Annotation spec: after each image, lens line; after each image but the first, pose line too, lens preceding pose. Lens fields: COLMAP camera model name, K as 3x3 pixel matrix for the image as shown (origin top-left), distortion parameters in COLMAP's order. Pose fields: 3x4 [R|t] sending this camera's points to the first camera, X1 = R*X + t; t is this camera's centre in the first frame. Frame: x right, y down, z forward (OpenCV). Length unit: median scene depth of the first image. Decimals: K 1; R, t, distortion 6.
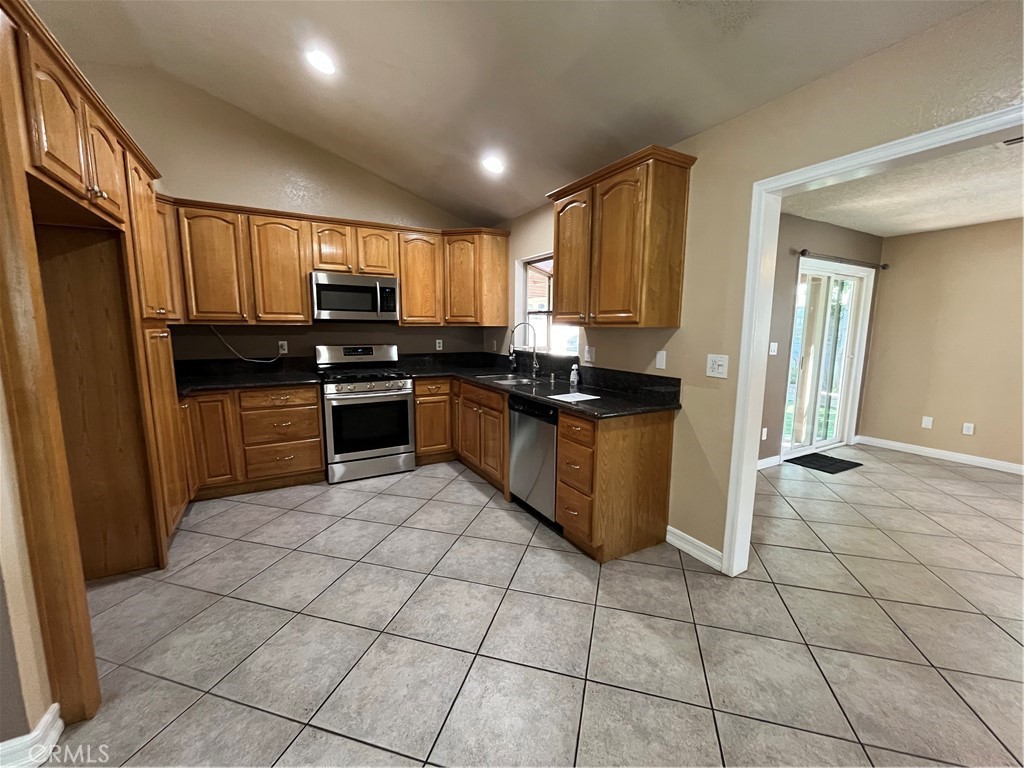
lens RADIAL K [[415.3, 0, 505.7], [0, 415.3, 384.5], [0, 0, 1]] dist [0.000977, 0.000073]
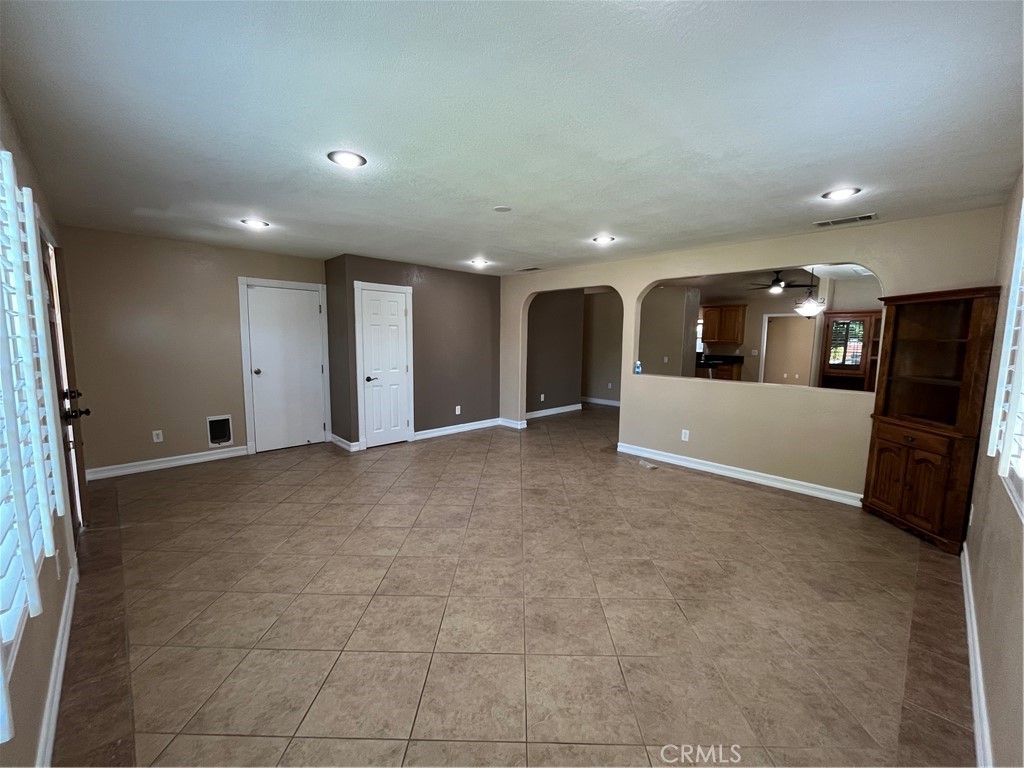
lens RADIAL K [[415.3, 0, 517.1], [0, 415.3, 384.7], [0, 0, 1]] dist [0.000977, 0.000073]
pose [[0.961043, -0.038187, 0.273749, -2.768478], [0.048751, 0.998302, -0.031889, 0.277714], [-0.272066, 0.043992, 0.961273, -2.226483]]
